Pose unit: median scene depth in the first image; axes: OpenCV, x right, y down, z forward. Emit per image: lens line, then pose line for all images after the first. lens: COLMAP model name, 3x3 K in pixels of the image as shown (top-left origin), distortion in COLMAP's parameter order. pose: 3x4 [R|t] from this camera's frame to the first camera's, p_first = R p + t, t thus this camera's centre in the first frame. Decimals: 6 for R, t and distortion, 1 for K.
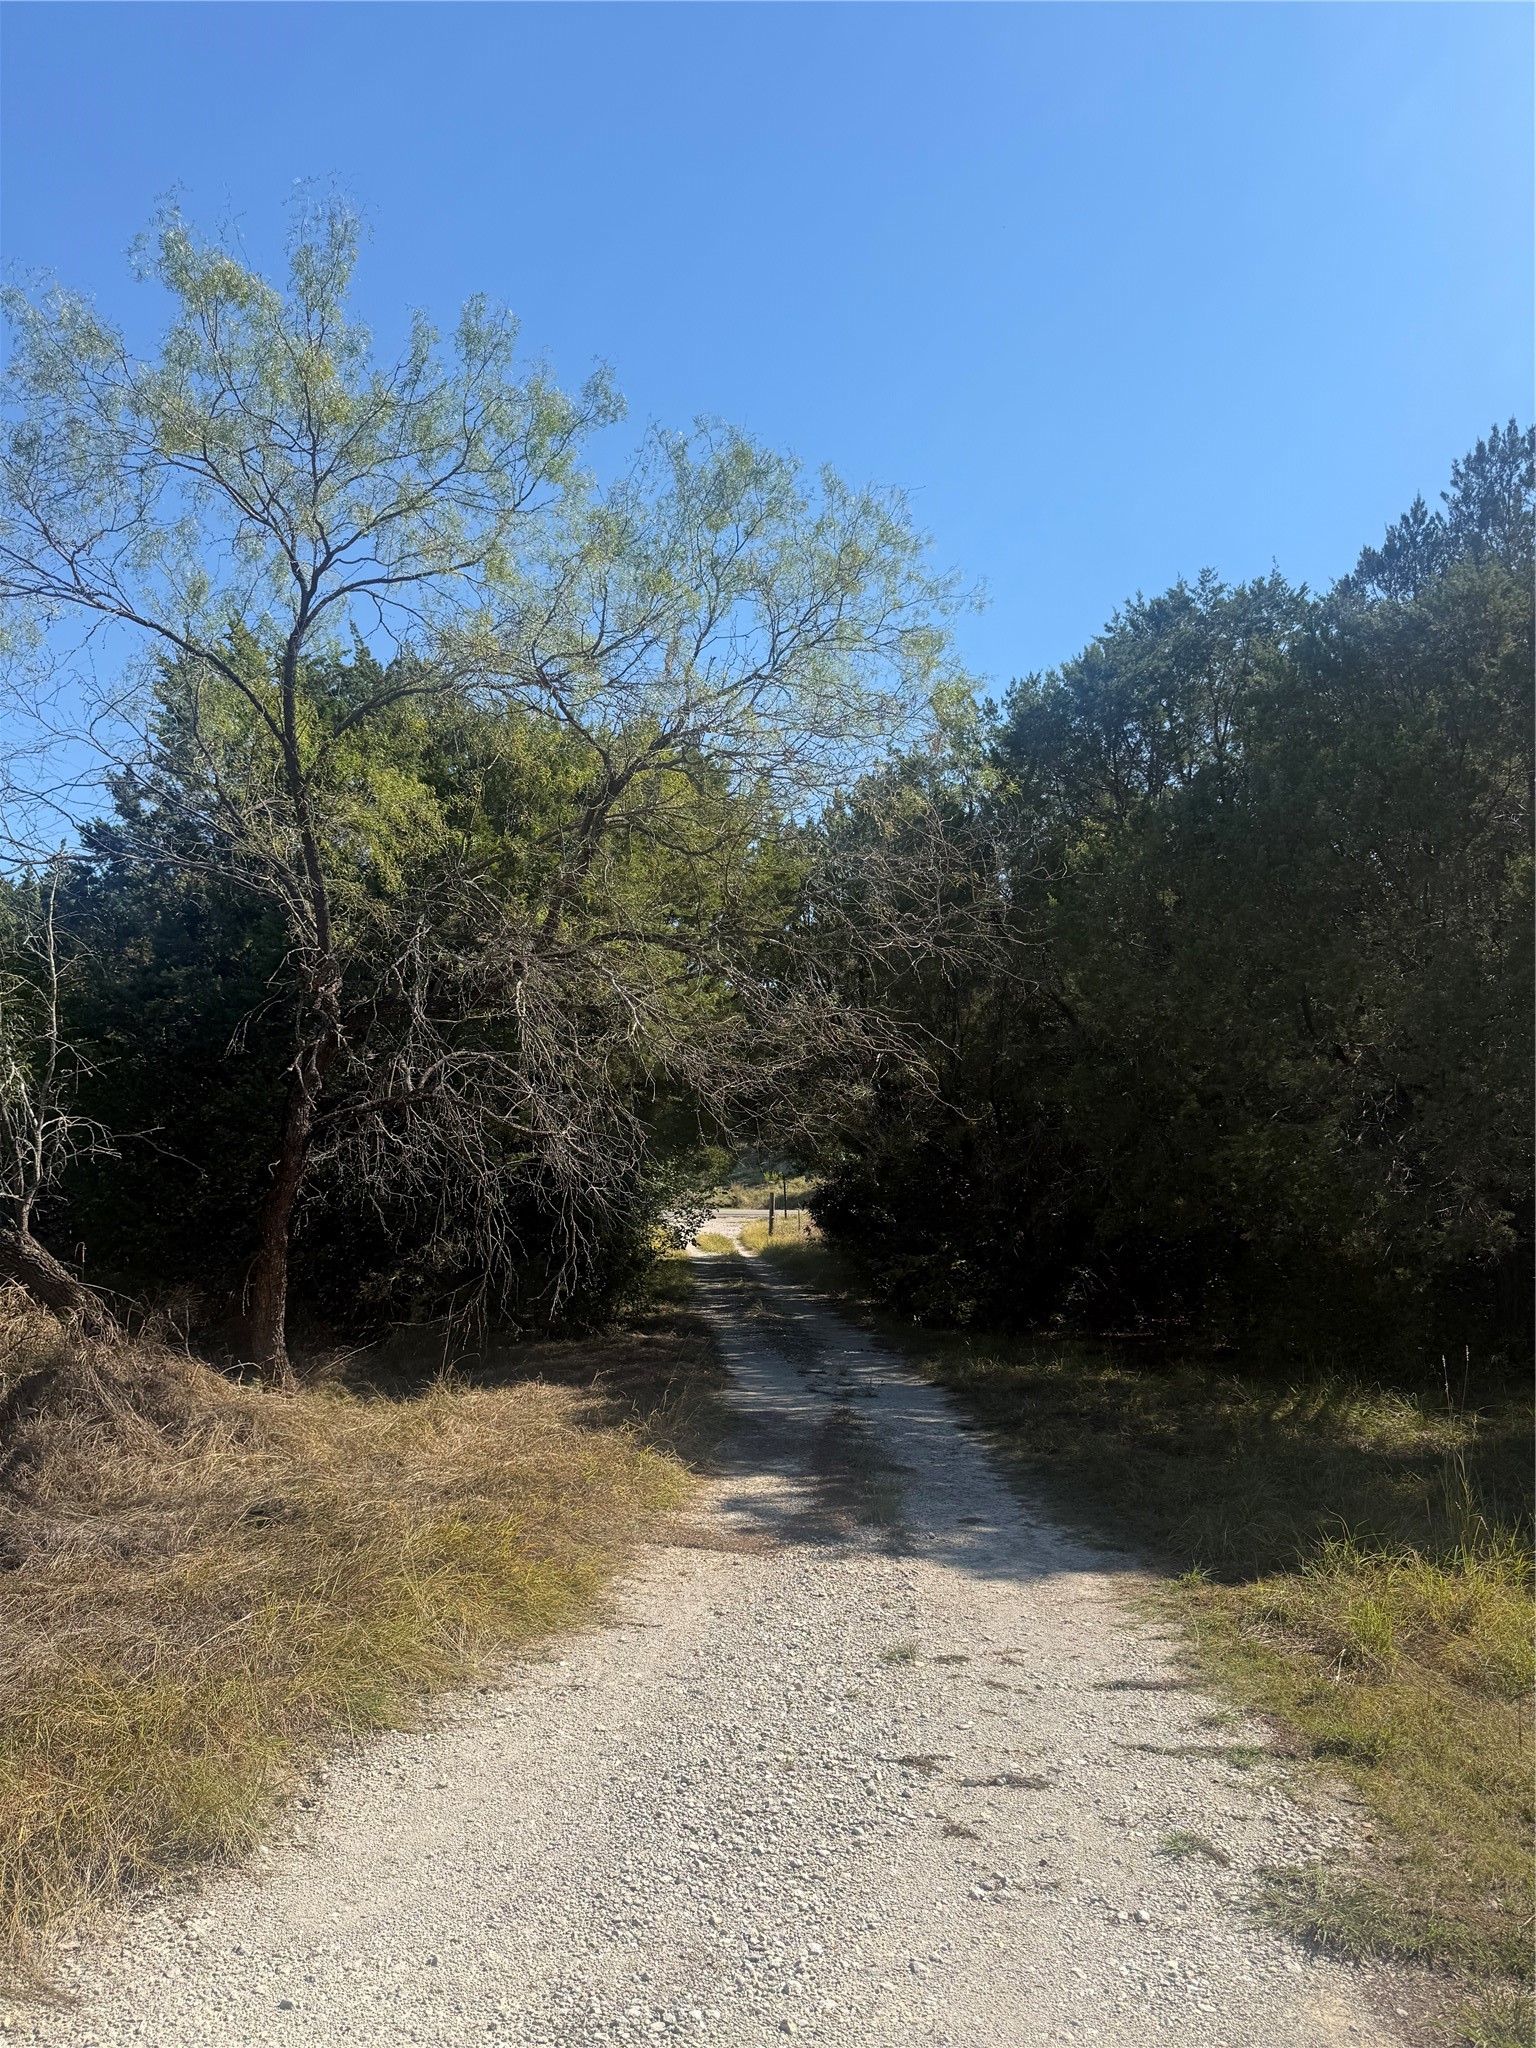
lens RADIAL K [[1420.9, 0, 764.5], [0, 1420.9, 1016.3], [0, 0, 1]] dist [0.043166, -0.007558]
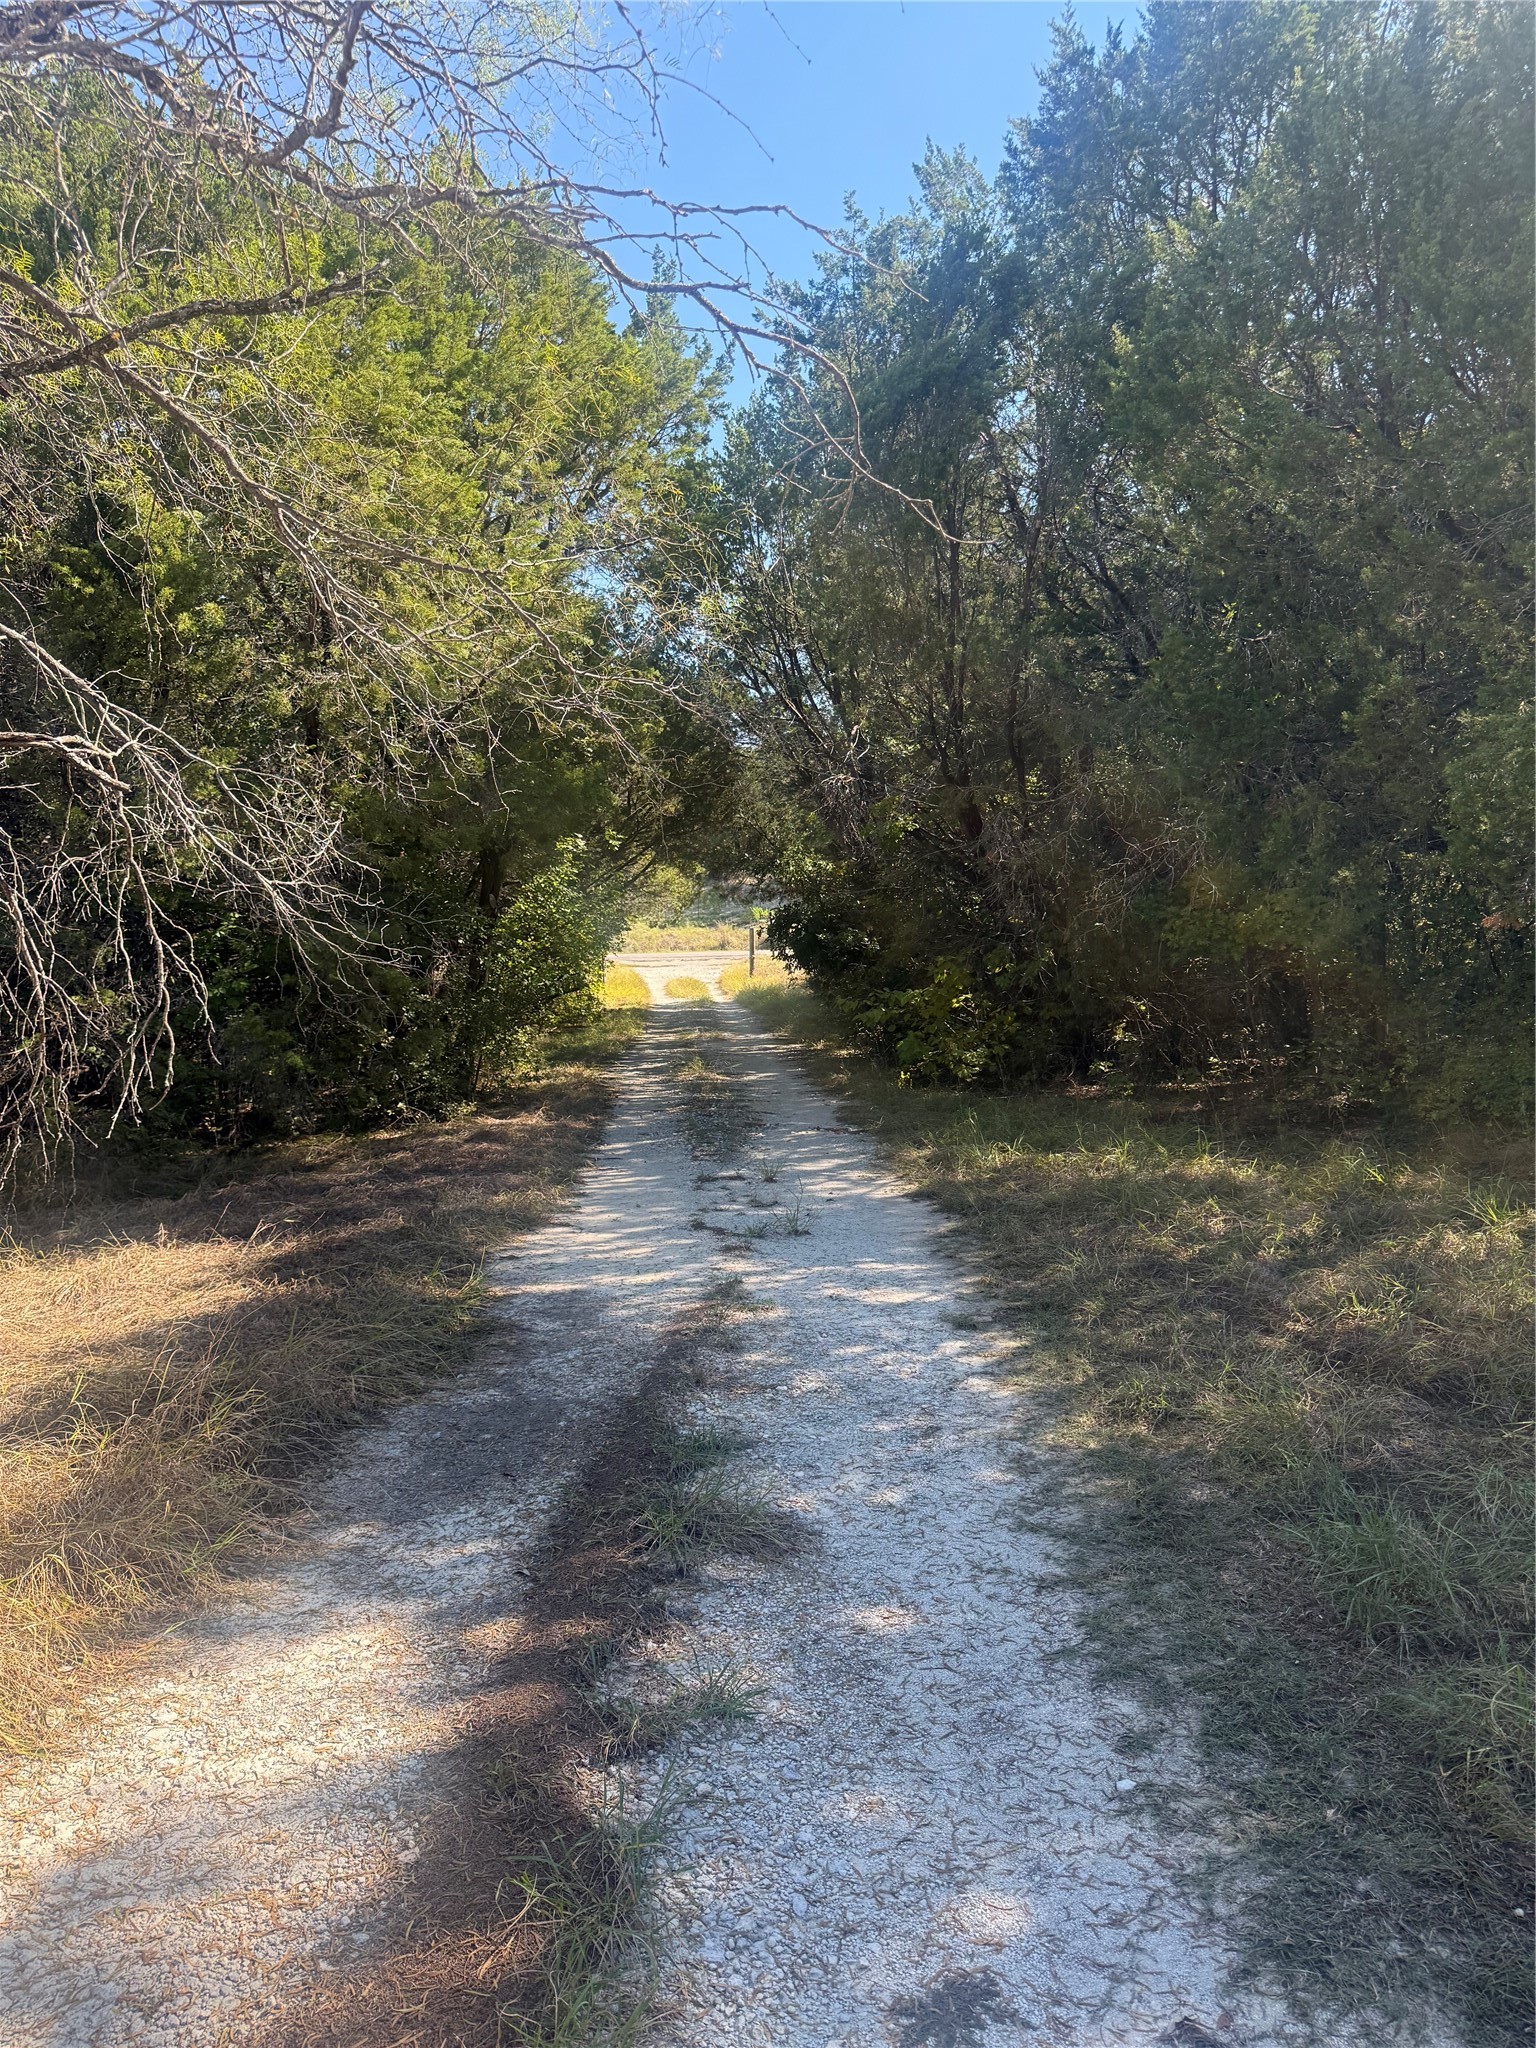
lens RADIAL K [[1420.9, 0, 765.1], [0, 1420.9, 1029.1], [0, 0, 1]] dist [0.043166, -0.007558]
pose [[0.999276, -0.036325, -0.011352, 0.052297], [0.037798, 0.982084, 0.184614, 0.061618], [0.004443, -0.184909, 0.982746, 0.342731]]
